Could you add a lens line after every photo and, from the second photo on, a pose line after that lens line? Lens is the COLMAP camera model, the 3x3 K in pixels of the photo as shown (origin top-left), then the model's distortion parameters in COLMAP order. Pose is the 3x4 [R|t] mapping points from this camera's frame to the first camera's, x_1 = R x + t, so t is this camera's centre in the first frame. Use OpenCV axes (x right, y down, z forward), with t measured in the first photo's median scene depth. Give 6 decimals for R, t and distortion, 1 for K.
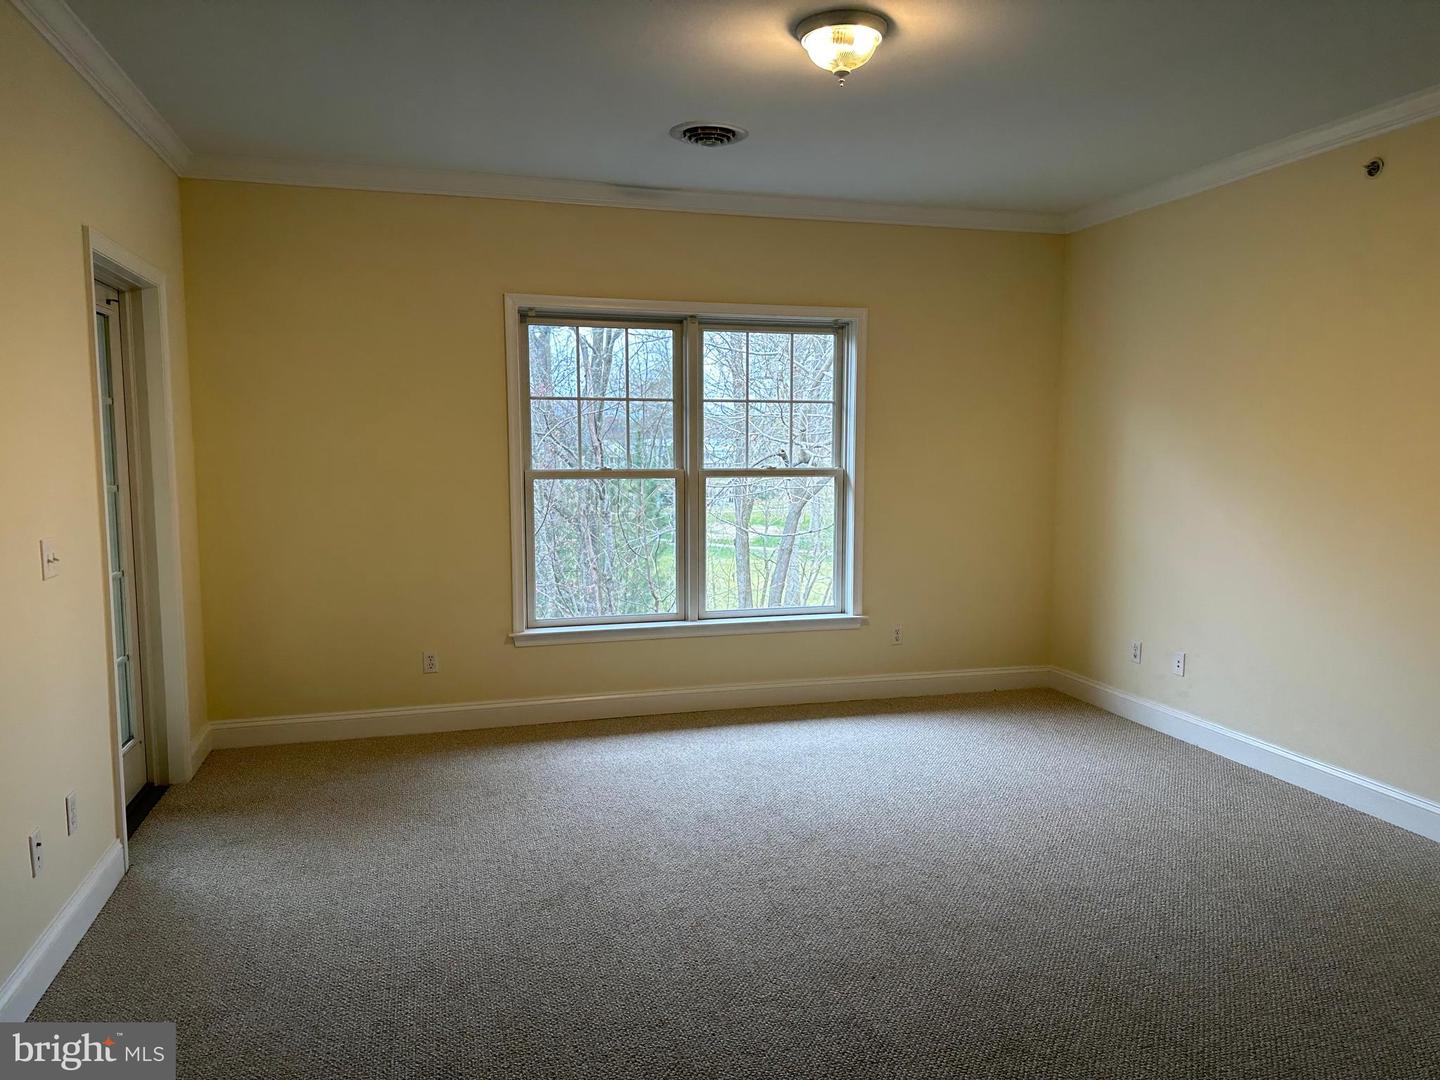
lens RADIAL K [[1010.5, 0, 720.0], [0, 1010.5, 540.0], [0, 0, 1]] dist [0.161720, -0.271162]
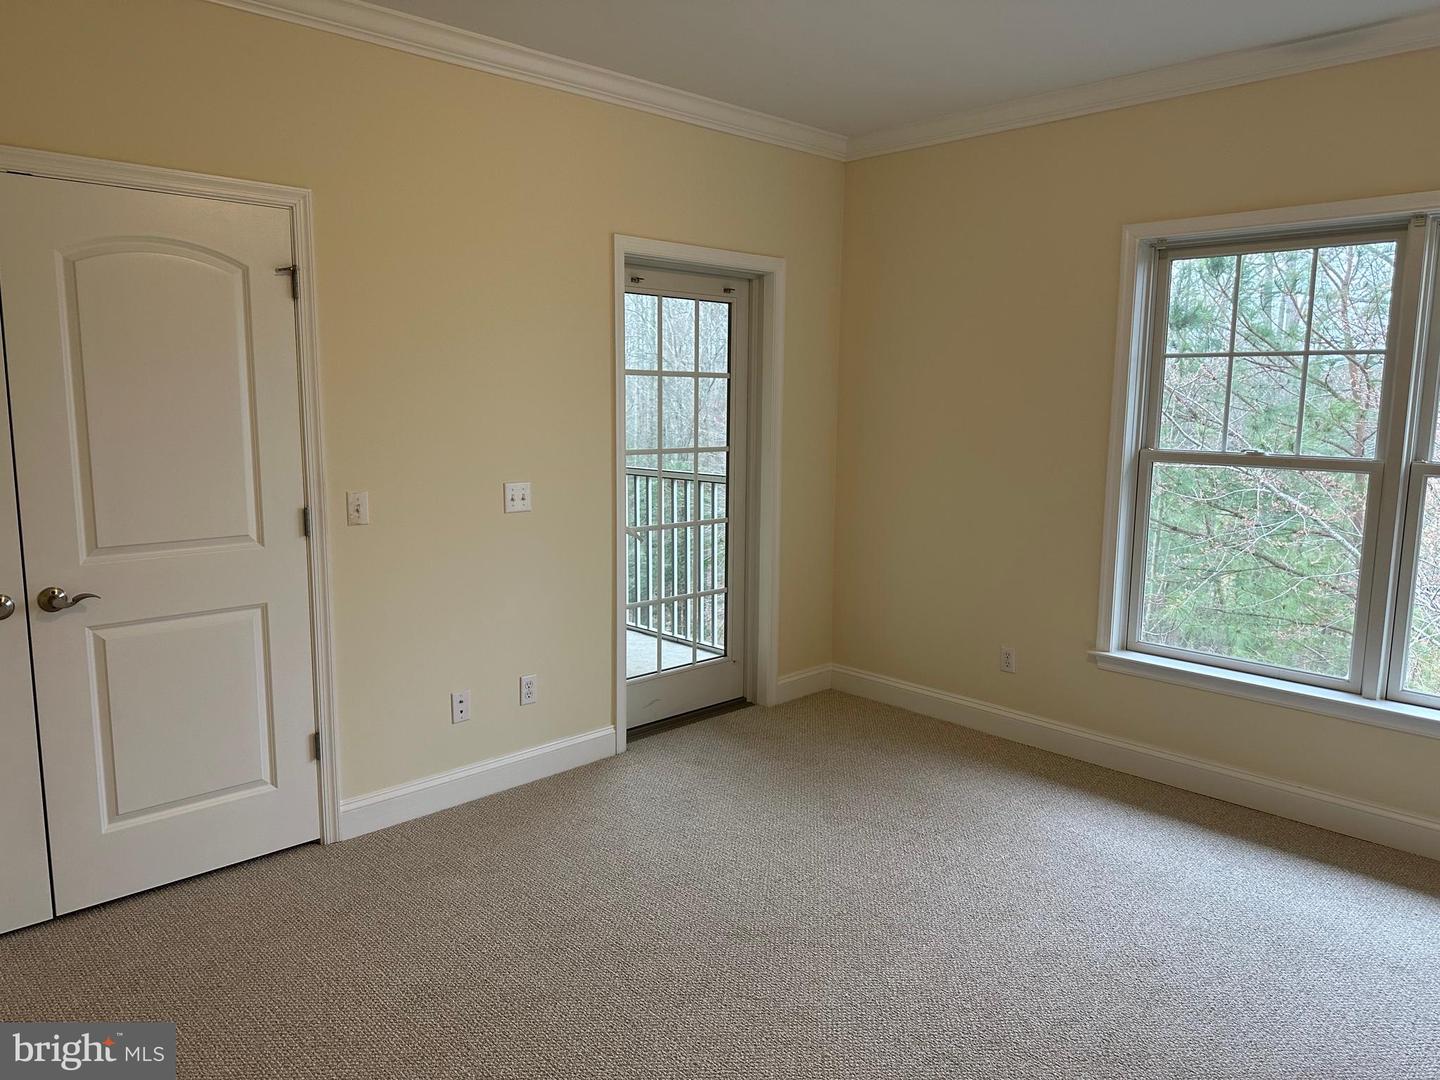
lens RADIAL K [[1013.2, 0, 720.0], [0, 1013.2, 540.0], [0, 0, 1]] dist [0.095754, -0.125315]
pose [[0.462207, 0.131119, -0.877025, 0.350182], [-0.093785, 0.990689, 0.098686, -0.046252], [0.881799, 0.036638, 0.470201, 0.337432]]
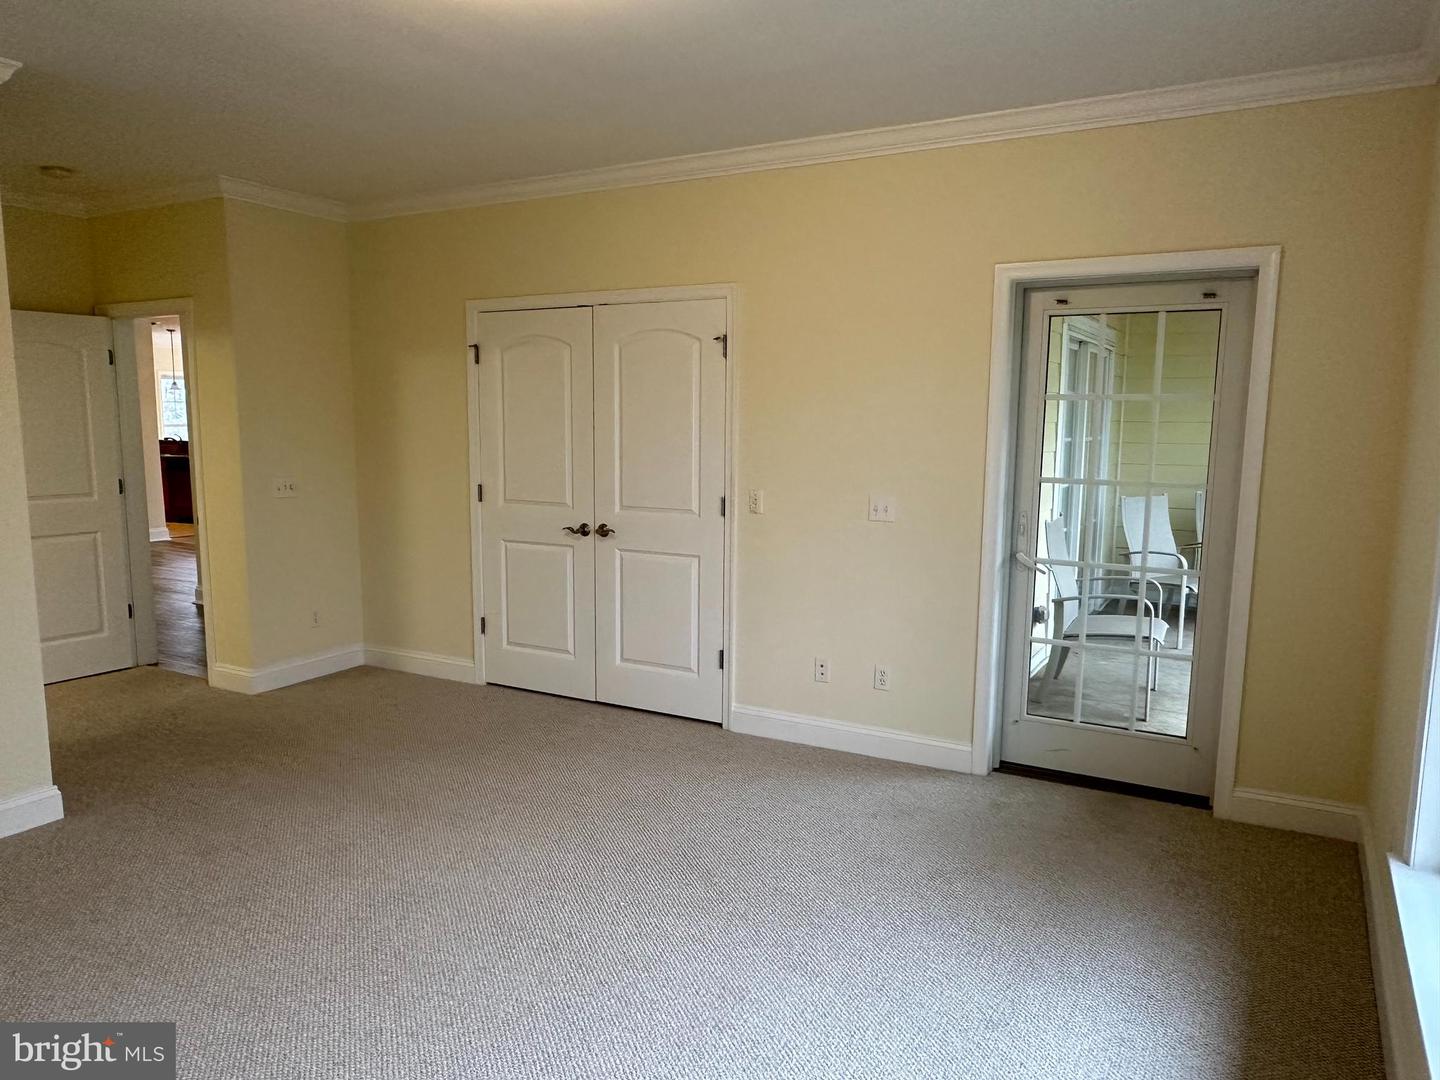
lens RADIAL K [[1003.3, 0, 719.3], [0, 1003.3, 567.8], [0, 0, 1]] dist [0.002026, -0.000124]
pose [[-0.723274, 0.089785, -0.684699, 0.313856], [-0.077233, 0.974774, 0.209407, -0.106446], [0.686229, 0.204340, -0.698094, 1.039759]]
